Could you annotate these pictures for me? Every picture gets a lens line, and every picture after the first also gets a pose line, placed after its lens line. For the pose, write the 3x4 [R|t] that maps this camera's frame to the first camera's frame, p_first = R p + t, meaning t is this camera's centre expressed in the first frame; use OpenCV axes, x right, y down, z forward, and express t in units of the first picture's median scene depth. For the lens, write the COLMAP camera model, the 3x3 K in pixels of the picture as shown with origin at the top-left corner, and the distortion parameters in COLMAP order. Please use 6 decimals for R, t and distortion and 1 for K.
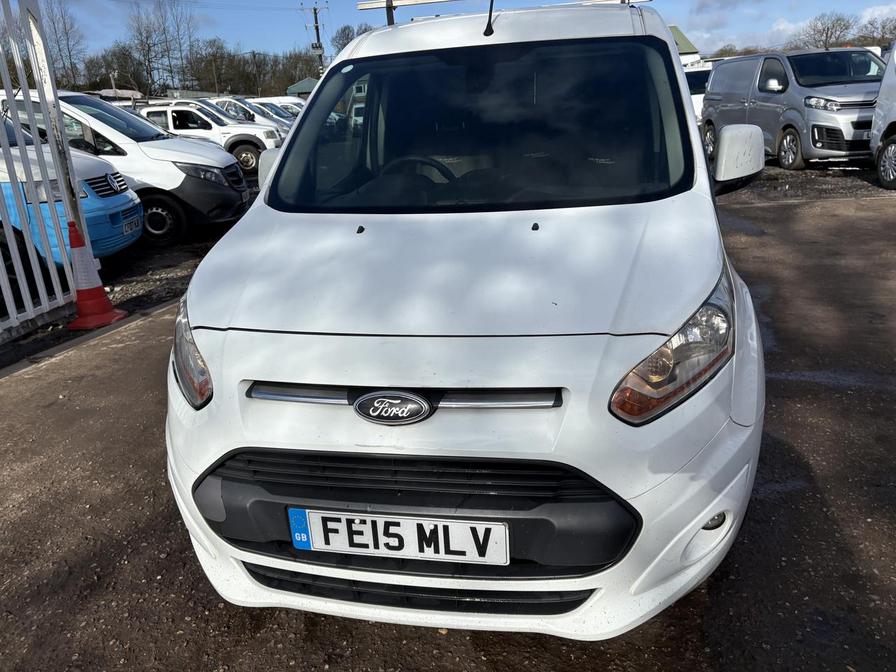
lens RADIAL K [[681.7, 0, 447.2], [0, 681.7, 334.2], [0, 0, 1]] dist [0.020476, -0.021084]
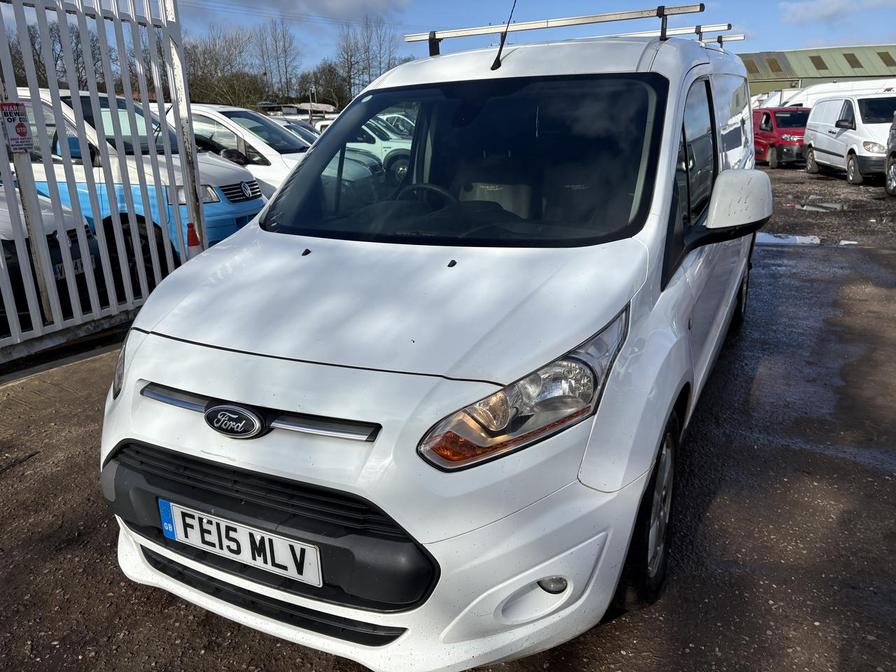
lens RADIAL K [[681.7, 0, 448.9], [0, 681.7, 336.4], [0, 0, 1]] dist [0.020476, -0.021084]
pose [[0.964047, 0.105236, -0.244004, 0.449794], [-0.109848, 0.993934, -0.005332, -0.051596], [0.241963, 0.031944, 0.969760, 0.027547]]
